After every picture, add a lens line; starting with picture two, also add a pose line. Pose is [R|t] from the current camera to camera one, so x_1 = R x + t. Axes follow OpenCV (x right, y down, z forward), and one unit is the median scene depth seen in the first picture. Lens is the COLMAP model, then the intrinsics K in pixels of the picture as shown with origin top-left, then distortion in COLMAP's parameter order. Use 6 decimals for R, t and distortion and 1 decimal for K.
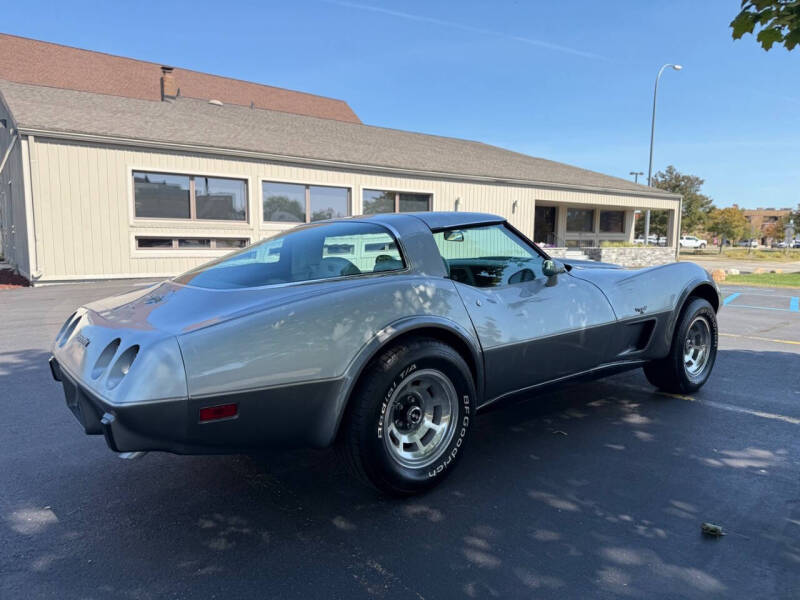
lens RADIAL K [[562.0, 0, 397.7], [0, 562.0, 300.8], [0, 0, 1]] dist [0.082175, -0.122755]
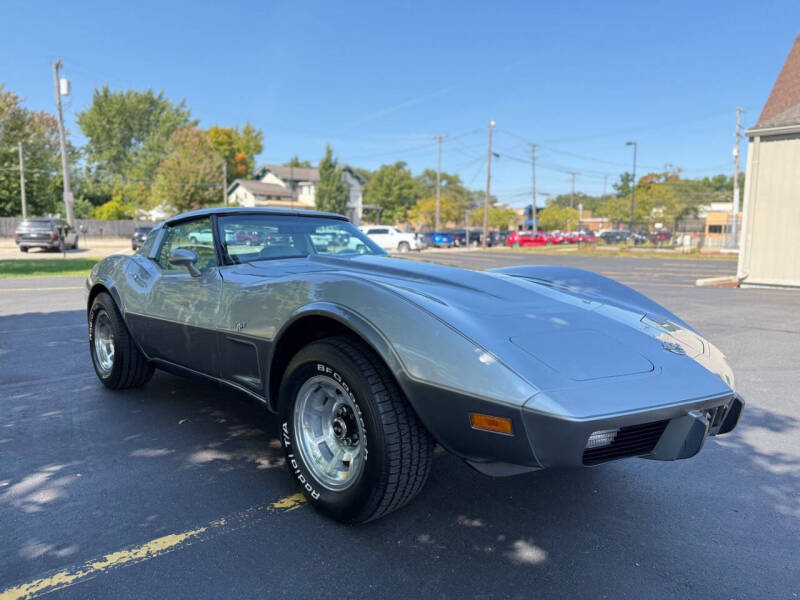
lens RADIAL K [[562.0, 0, 397.7], [0, 562.0, 300.8], [0, 0, 1]] dist [0.082175, -0.122755]
pose [[0.092912, 0.111655, -0.989394, 0.308011], [-0.118229, 0.987899, 0.100384, -0.030190], [0.988630, 0.107648, 0.104989, 0.294081]]
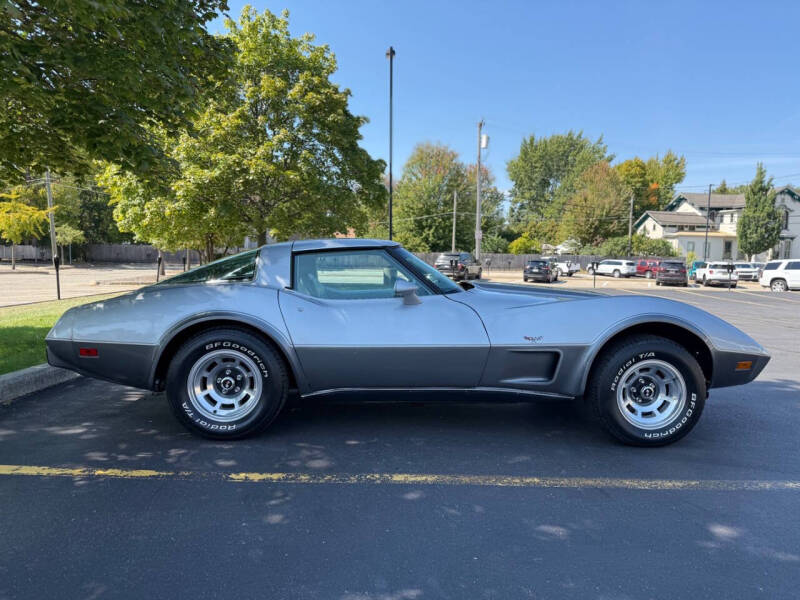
lens RADIAL K [[562.0, 0, 397.7], [0, 562.0, 300.8], [0, 0, 1]] dist [0.082175, -0.122755]
pose [[-0.574634, 0.040177, -0.817424, 0.282562], [-0.113159, 0.985300, 0.127977, -0.047232], [0.810550, 0.166039, -0.561640, 0.432454]]
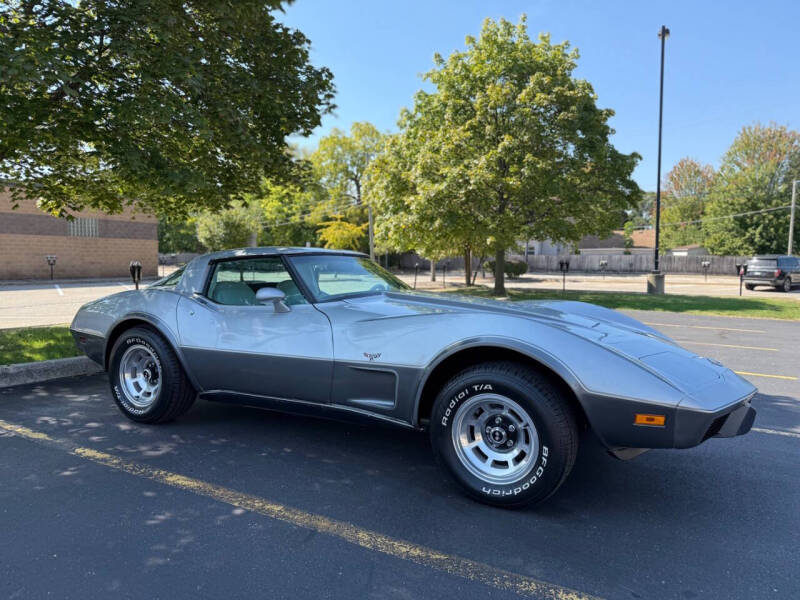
lens RADIAL K [[555.5, 0, 398.3], [0, 555.5, 301.3], [0, 0, 1]] dist [0.140794, -0.222769]
pose [[-0.915946, 0.009243, -0.401196, 0.115023], [-0.063719, 0.983702, 0.168136, -0.065665], [0.396212, 0.179567, -0.900429, 0.548932]]
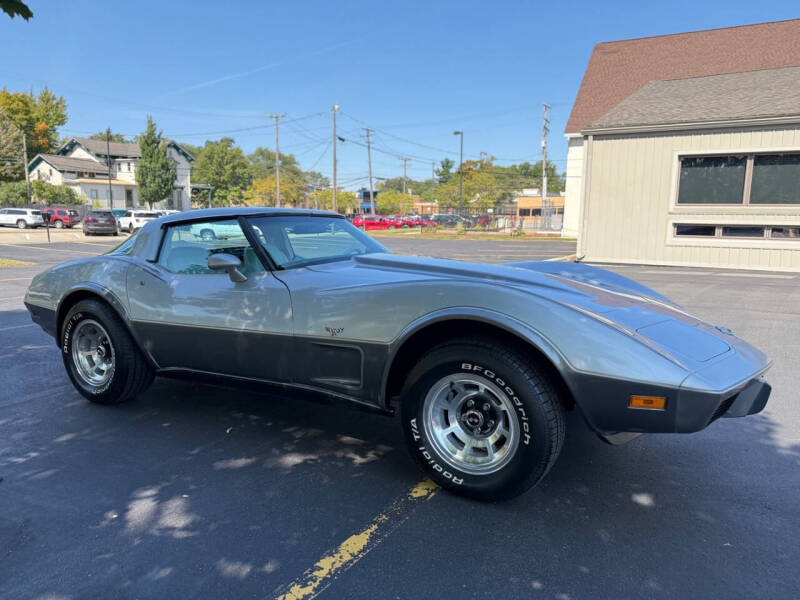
lens RADIAL K [[562.0, 0, 397.7], [0, 562.0, 300.8], [0, 0, 1]] dist [0.082175, -0.122755]
pose [[0.378313, 0.132869, -0.916092, 0.302280], [-0.108612, 0.989181, 0.098617, -0.028622], [0.919284, 0.062191, 0.388651, 0.204932]]
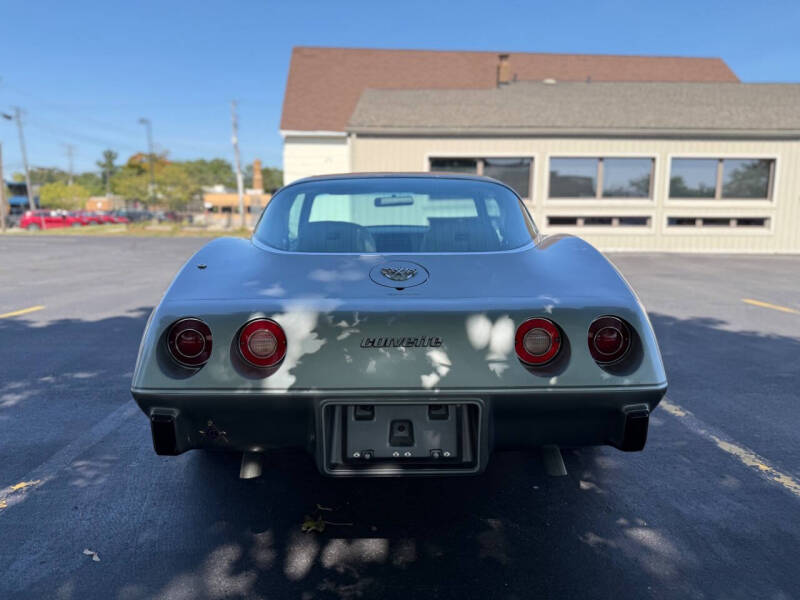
lens RADIAL K [[562.0, 0, 397.7], [0, 562.0, 300.8], [0, 0, 1]] dist [0.082175, -0.122755]
pose [[0.806862, 0.082040, -0.585016, 0.183281], [-0.062334, 0.996605, 0.053789, 0.001894], [0.587442, -0.006934, 0.809236, 0.049643]]
